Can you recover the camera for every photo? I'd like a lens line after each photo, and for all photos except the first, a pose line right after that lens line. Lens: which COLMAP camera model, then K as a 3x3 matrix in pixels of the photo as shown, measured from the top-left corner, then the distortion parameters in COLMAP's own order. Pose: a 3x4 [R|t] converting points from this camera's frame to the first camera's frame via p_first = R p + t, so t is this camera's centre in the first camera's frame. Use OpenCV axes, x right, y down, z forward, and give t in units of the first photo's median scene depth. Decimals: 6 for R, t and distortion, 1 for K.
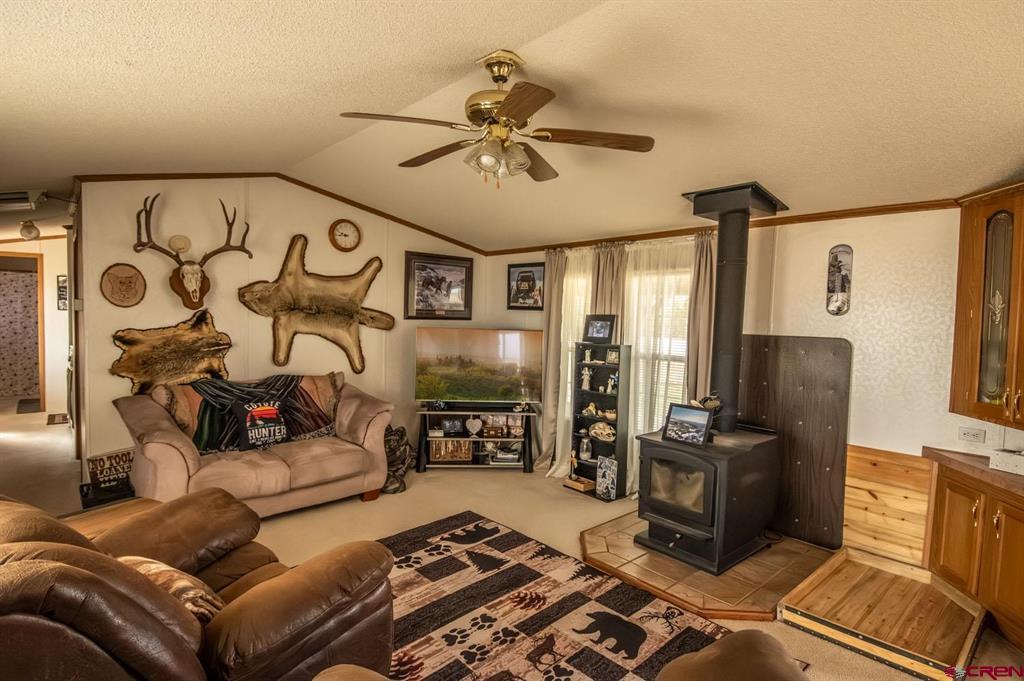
lens RADIAL K [[527.6, 0, 517.5], [0, 527.6, 342.0], [0, 0, 1]] dist [0.045306, -0.052057]
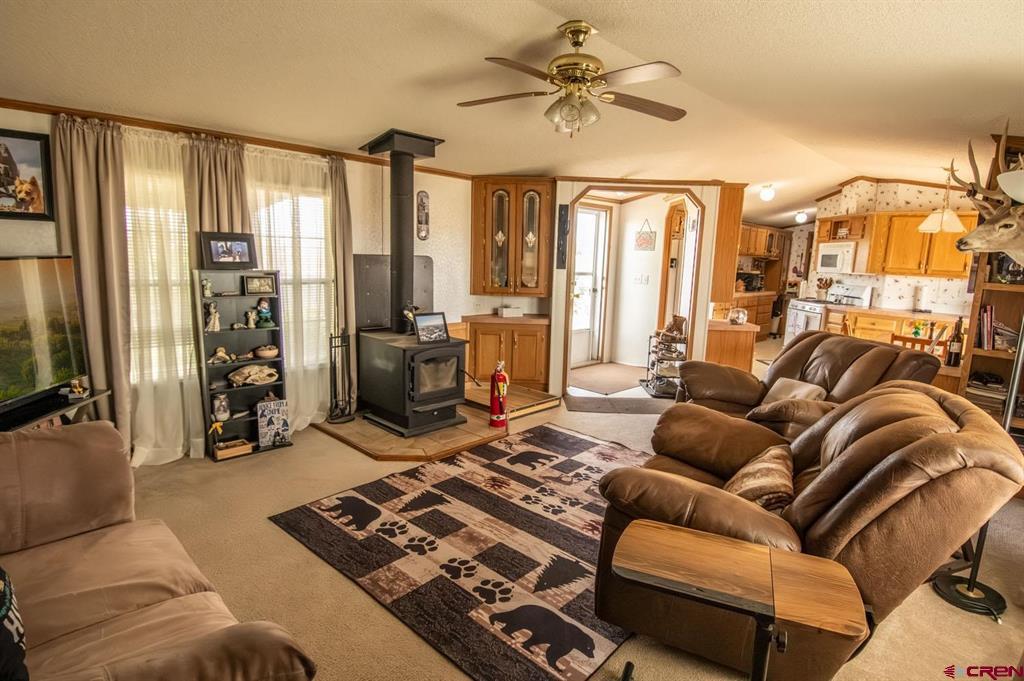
lens RADIAL K [[527.6, 0, 517.5], [0, 527.6, 342.0], [0, 0, 1]] dist [0.045306, -0.052057]
pose [[-0.069472, -0.185698, 0.980148, -0.829533], [0.021556, 0.982013, 0.187579, -0.038587], [-0.997351, 0.034159, -0.064219, 0.770601]]
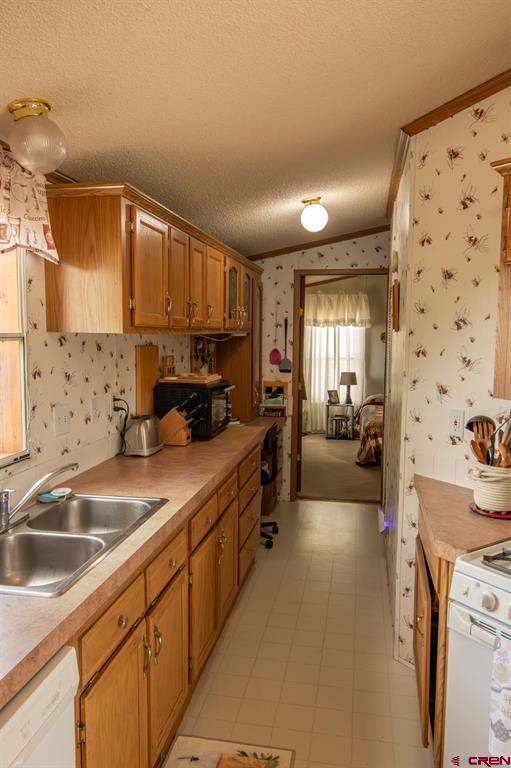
lens RADIAL K [[585.0, 0, 254.7], [0, 585.0, 391.7], [0, 0, 1]] dist [0.003801, -0.000713]
pose [[-0.609586, -0.108855, 0.785211, 0.994389], [0.027856, 0.986974, 0.158451, 0.013621], [-0.792231, 0.118462, -0.598613, -0.093106]]
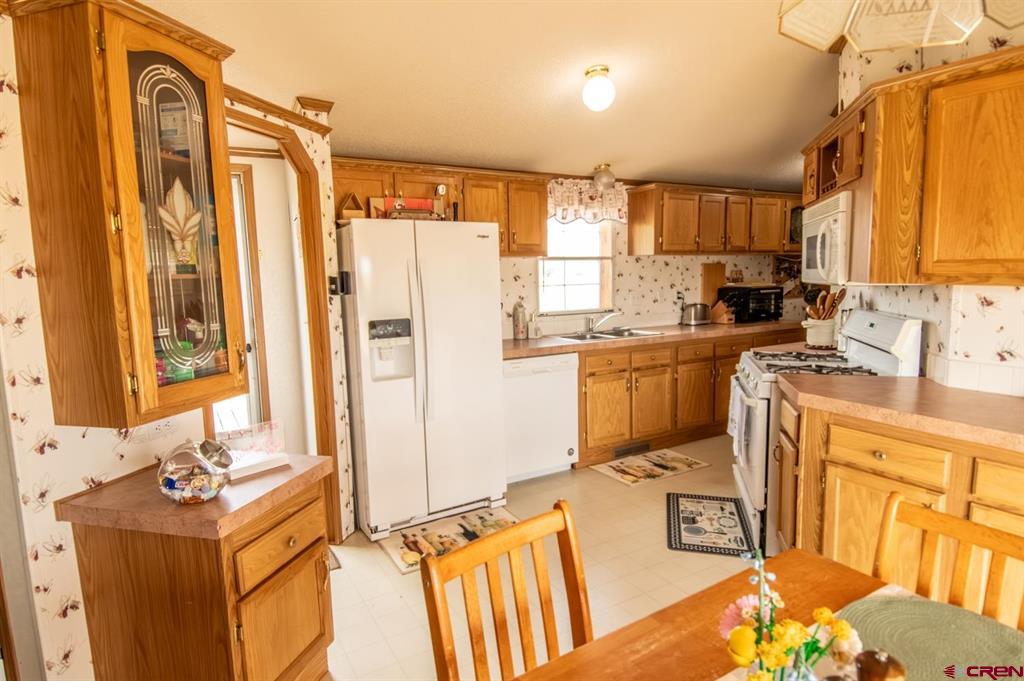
lens RADIAL K [[566.9, 0, 512.0], [0, 566.9, 340.5], [0, 0, 1]] dist [0.046869, -0.050392]
pose [[0.193066, -0.140749, 0.971038, 0.242725], [0.086046, 0.988274, 0.126139, 0.049521], [-0.977405, 0.059201, 0.202913, -0.301061]]
